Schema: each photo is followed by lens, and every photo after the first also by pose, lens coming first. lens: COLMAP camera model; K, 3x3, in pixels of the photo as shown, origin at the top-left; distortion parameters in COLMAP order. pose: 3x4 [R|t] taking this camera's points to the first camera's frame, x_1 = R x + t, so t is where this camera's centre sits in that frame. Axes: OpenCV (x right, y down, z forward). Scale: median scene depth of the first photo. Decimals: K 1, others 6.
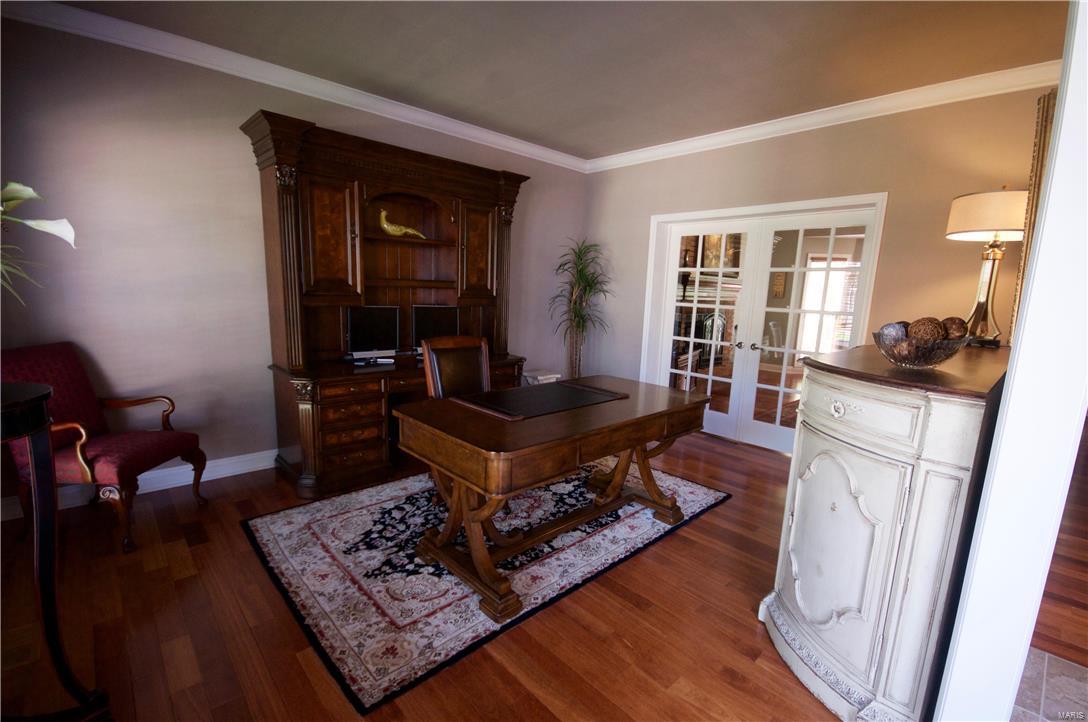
lens RADIAL K [[485.0, 0, 539.4], [0, 485.0, 364.7], [0, 0, 1]] dist [0.001409, 0.000024]
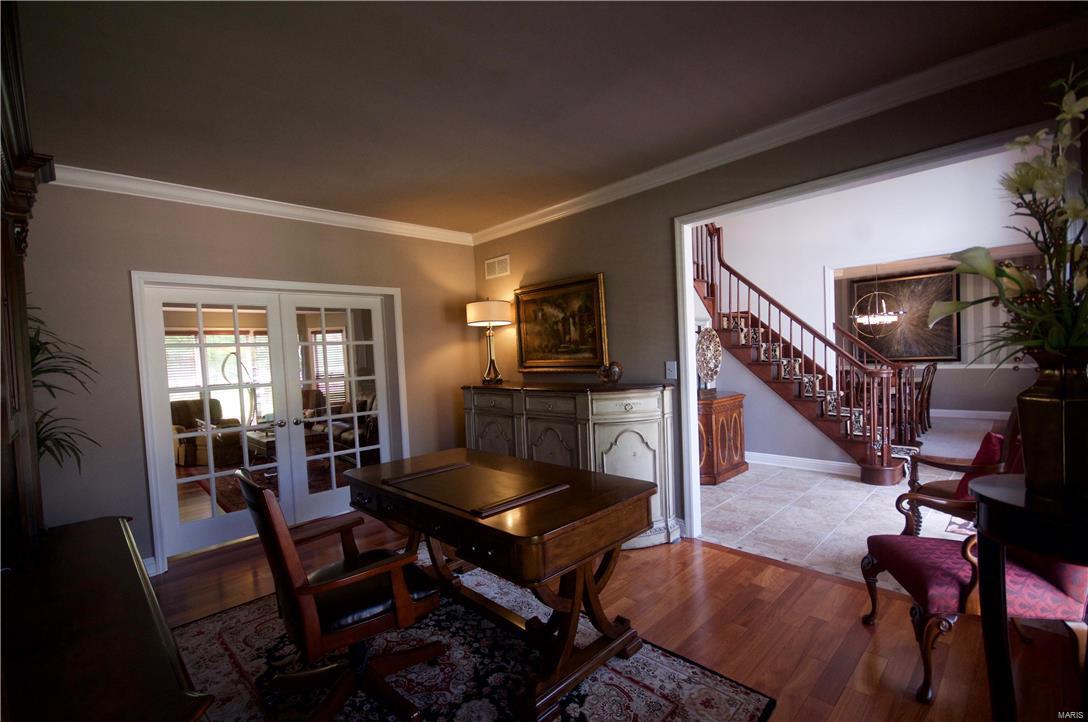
lens RADIAL K [[485.0, 0, 548.4], [0, 485.0, 365.9], [0, 0, 1]] dist [0.001409, 0.000024]
pose [[-0.039989, -0.064823, 0.997095, -0.692472], [0.209021, 0.975273, 0.071787, -0.141625], [-0.977093, 0.211285, -0.025450, 0.650587]]
